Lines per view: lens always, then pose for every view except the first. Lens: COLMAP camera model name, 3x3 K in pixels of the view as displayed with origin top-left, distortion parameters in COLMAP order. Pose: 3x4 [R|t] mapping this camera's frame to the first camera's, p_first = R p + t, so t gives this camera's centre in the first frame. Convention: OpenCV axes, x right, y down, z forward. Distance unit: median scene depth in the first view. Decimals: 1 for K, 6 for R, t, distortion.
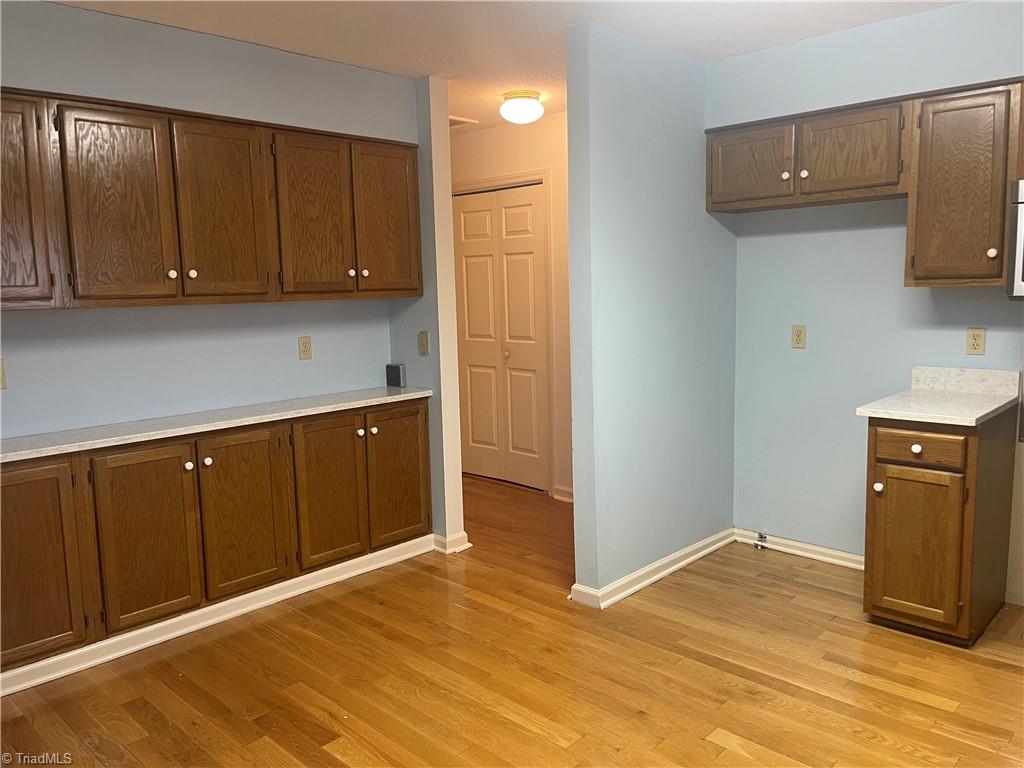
lens RADIAL K [[778.5, 0, 517.9], [0, 778.5, 384.9], [0, 0, 1]] dist [0.040052, -0.043120]
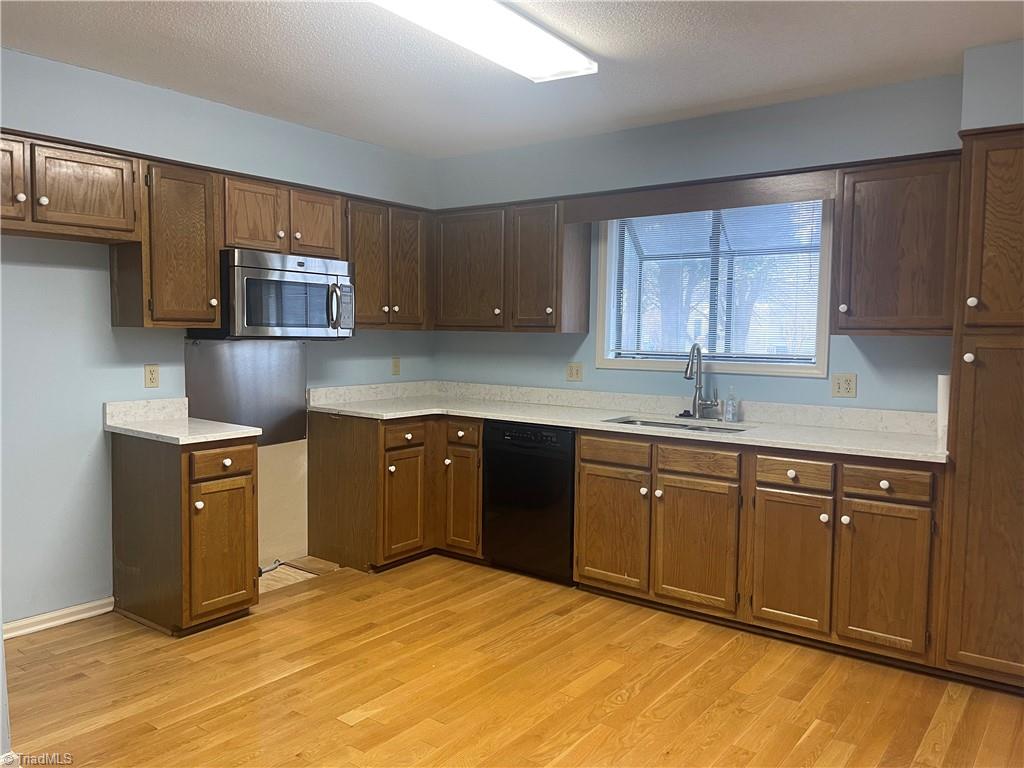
lens RADIAL K [[778.5, 0, 519.4], [0, 778.5, 387.9], [0, 0, 1]] dist [0.040052, -0.043120]
pose [[-0.116486, -0.050685, 0.991898, -0.675231], [0.116174, 0.991146, 0.064290, -0.053080], [-0.986374, 0.122722, -0.109566, 0.640036]]
